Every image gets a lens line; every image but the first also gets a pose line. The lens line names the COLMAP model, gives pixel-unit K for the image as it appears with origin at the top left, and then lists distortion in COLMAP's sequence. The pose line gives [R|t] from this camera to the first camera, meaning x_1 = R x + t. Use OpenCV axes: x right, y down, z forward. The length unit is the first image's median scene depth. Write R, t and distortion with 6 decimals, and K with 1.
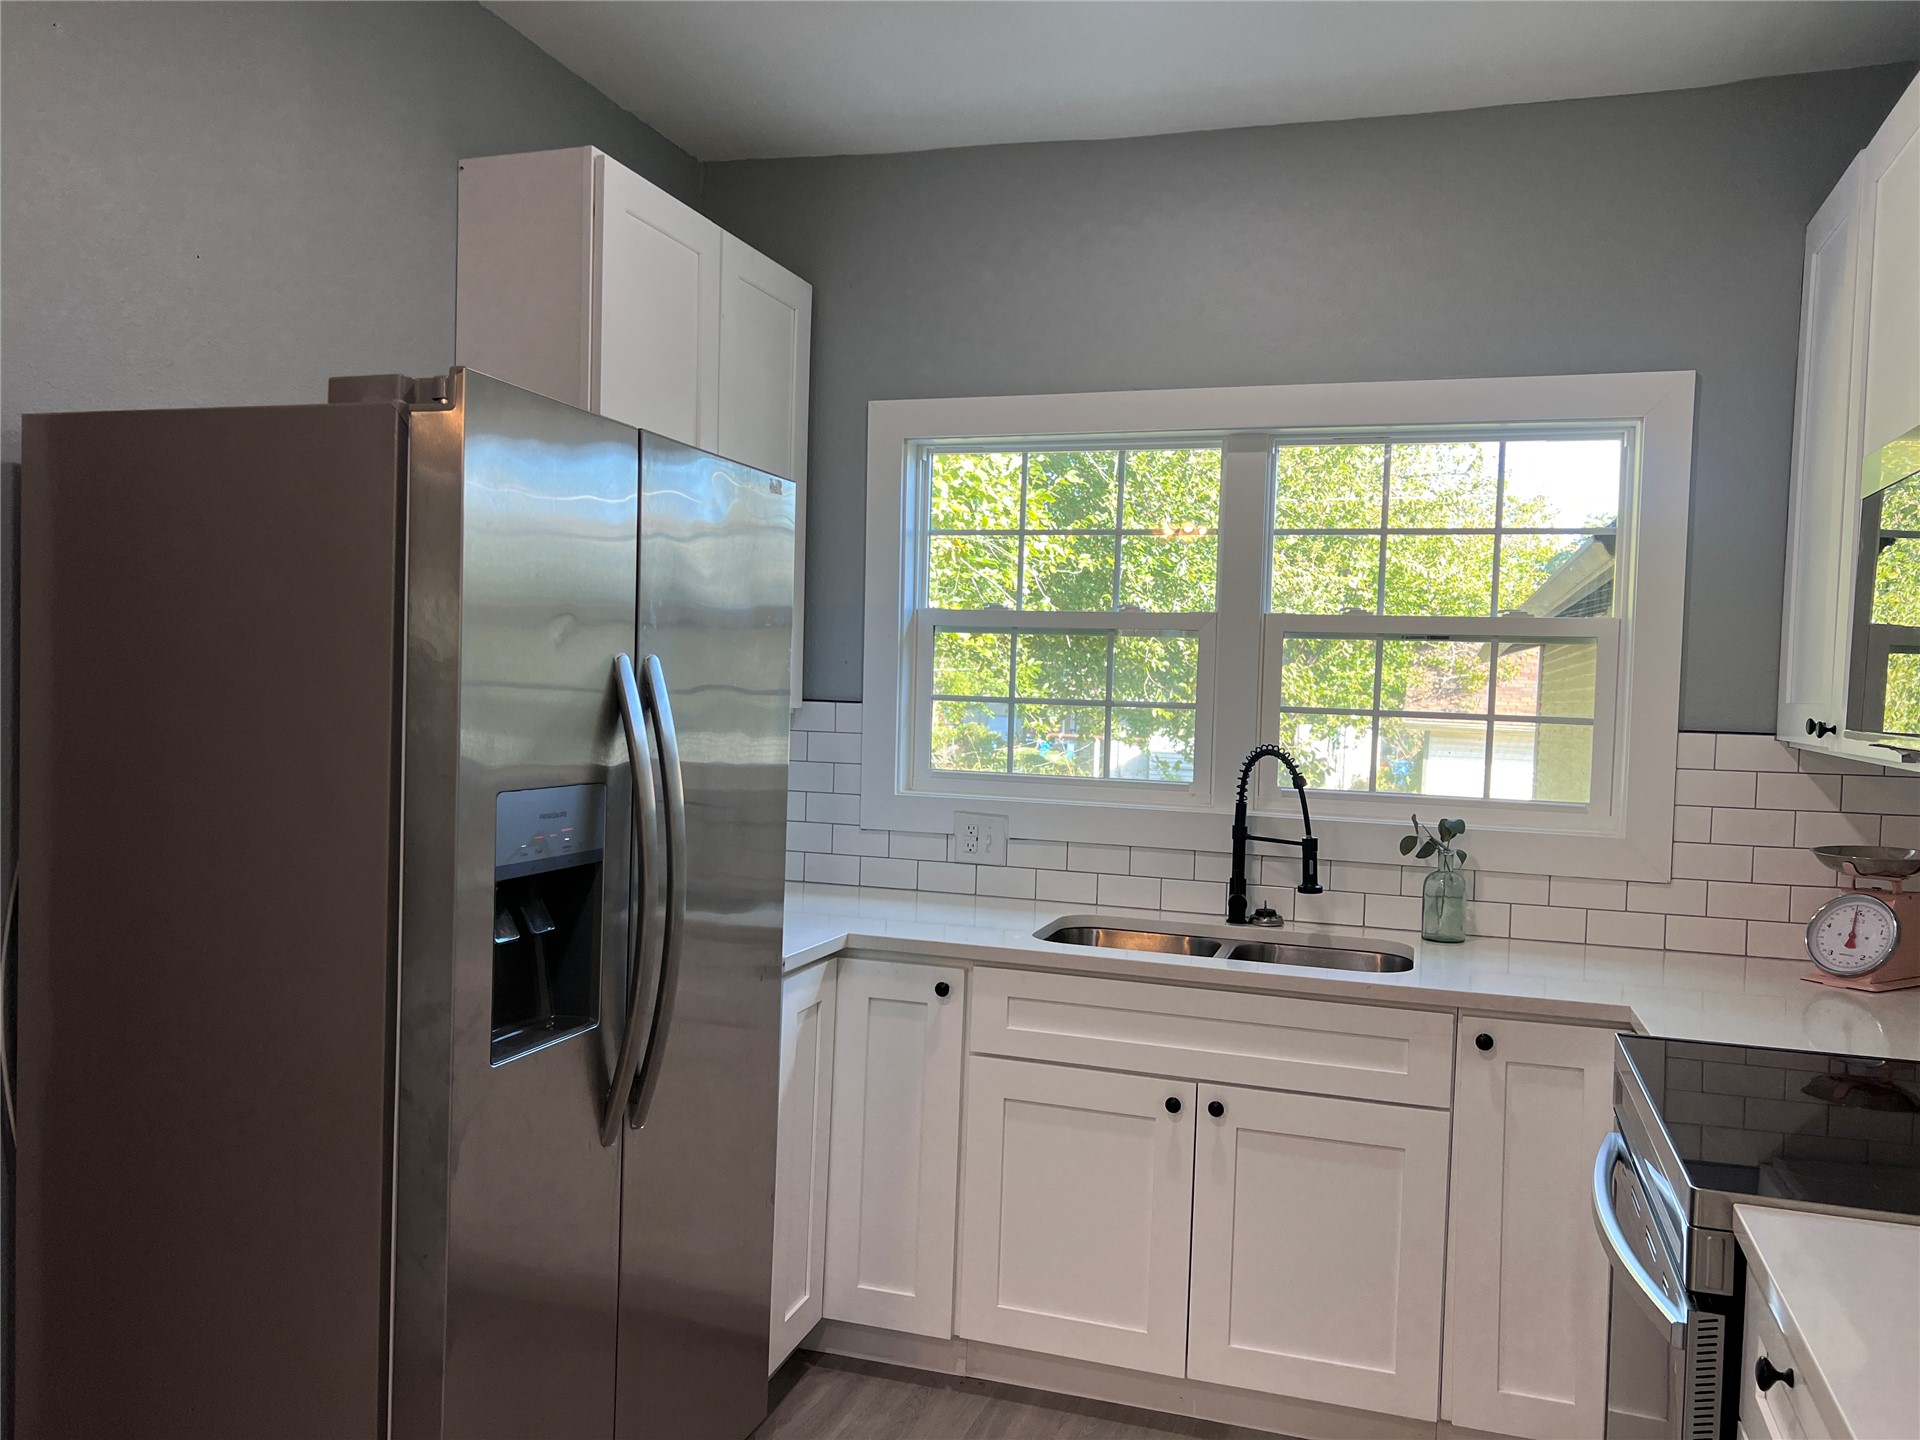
lens RADIAL K [[1438.7, 0, 958.2], [0, 1438.7, 728.5], [0, 0, 1]] dist [0.070425, -0.081686]
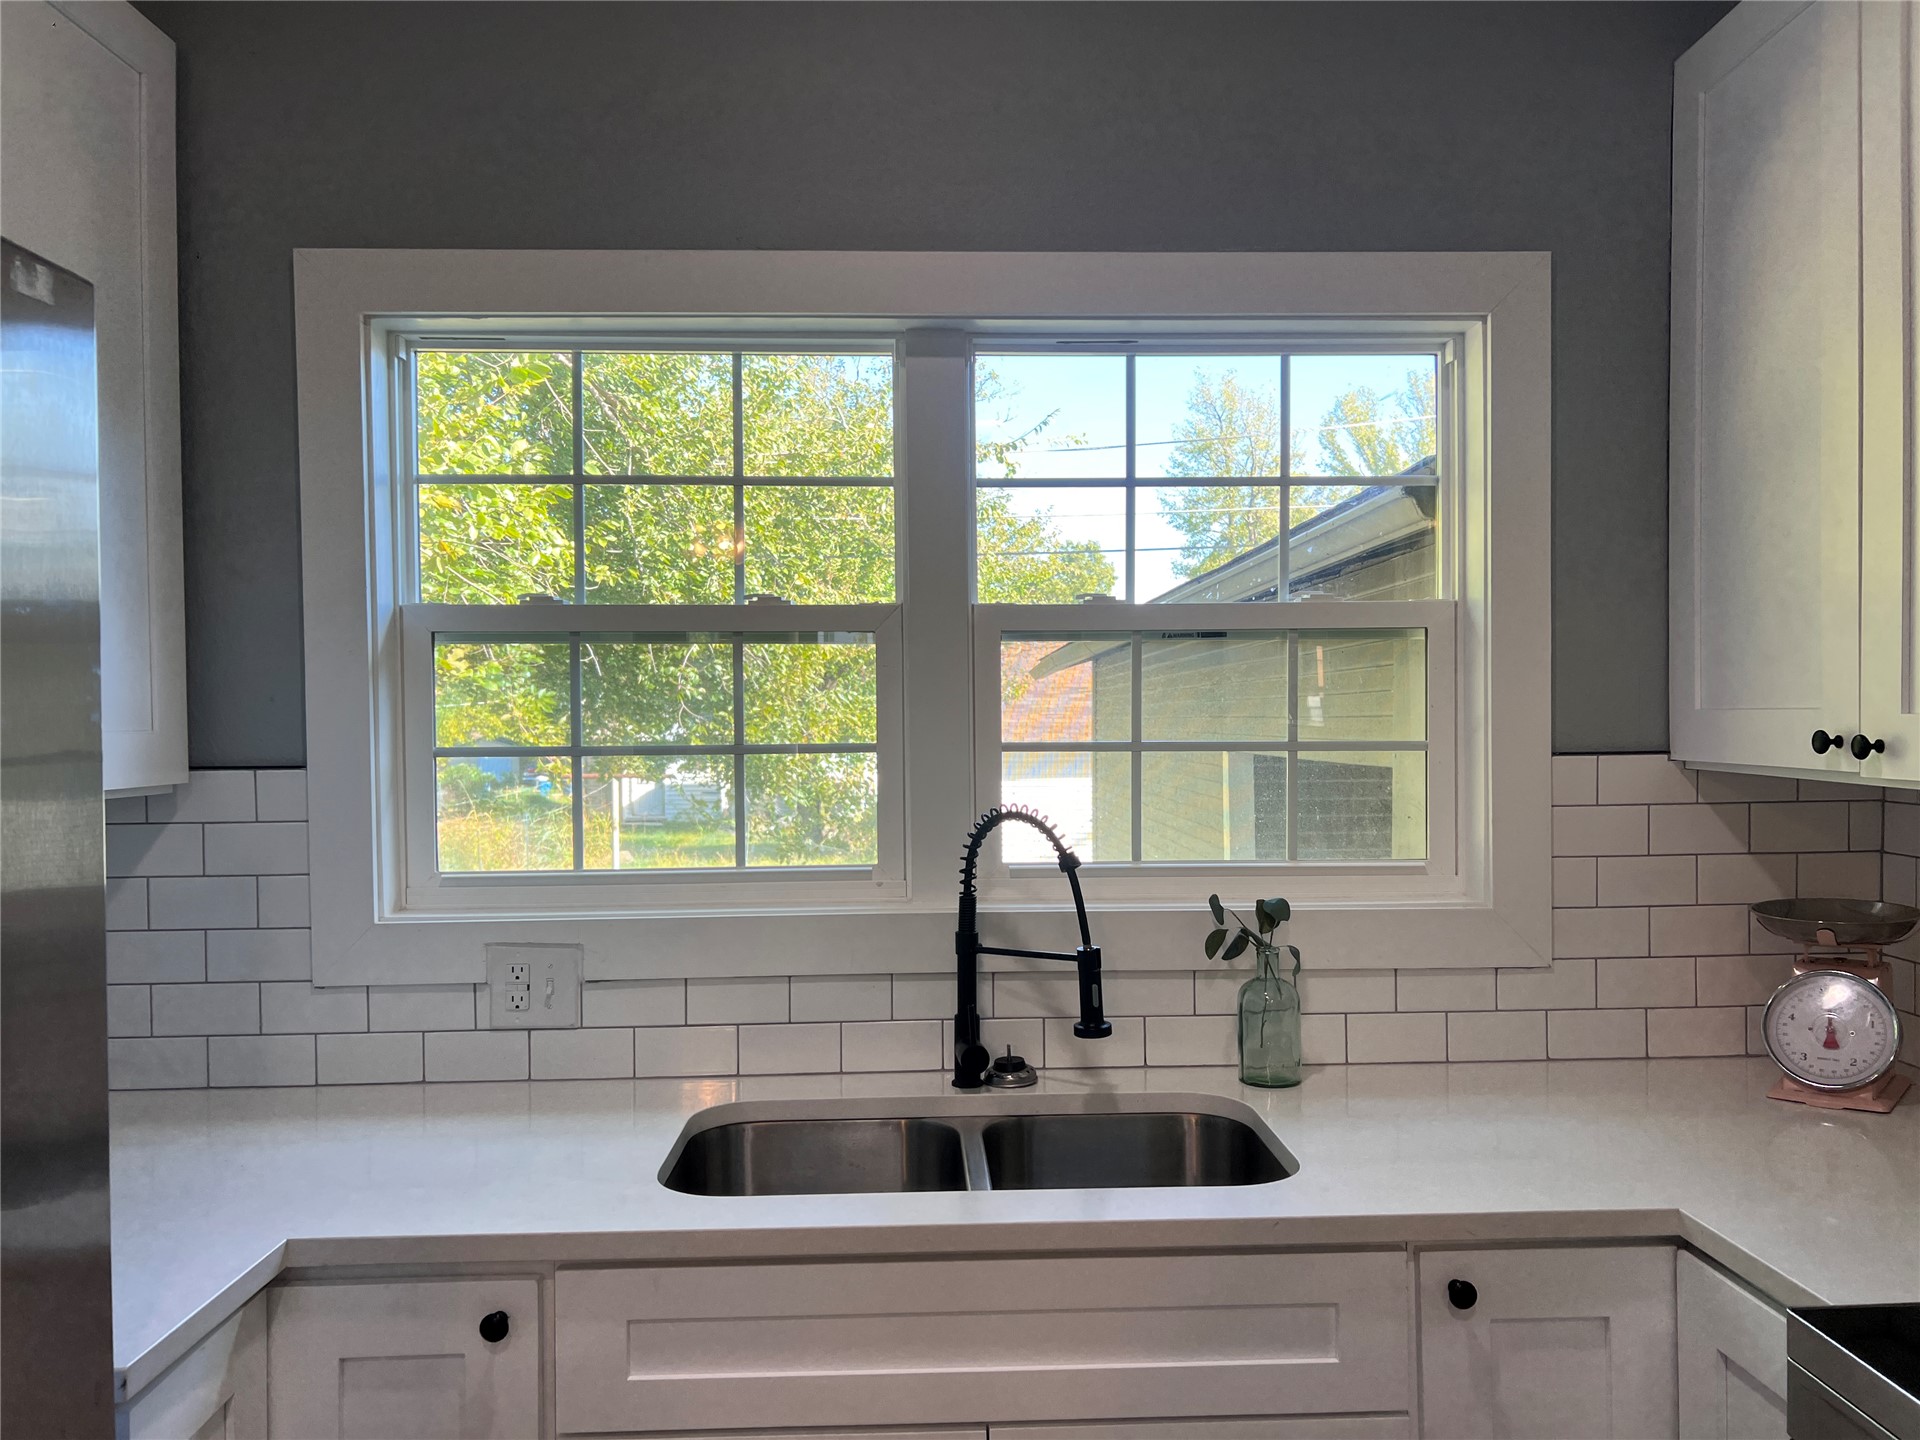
lens RADIAL K [[1438.7, 0, 970.0], [0, 1438.7, 738.2], [0, 0, 1]] dist [0.070425, -0.081686]
pose [[0.938746, -0.043531, 0.341849, -0.017944], [0.047829, 0.998847, -0.004151, -0.015882], [-0.341274, 0.020247, 0.939746, 0.407455]]
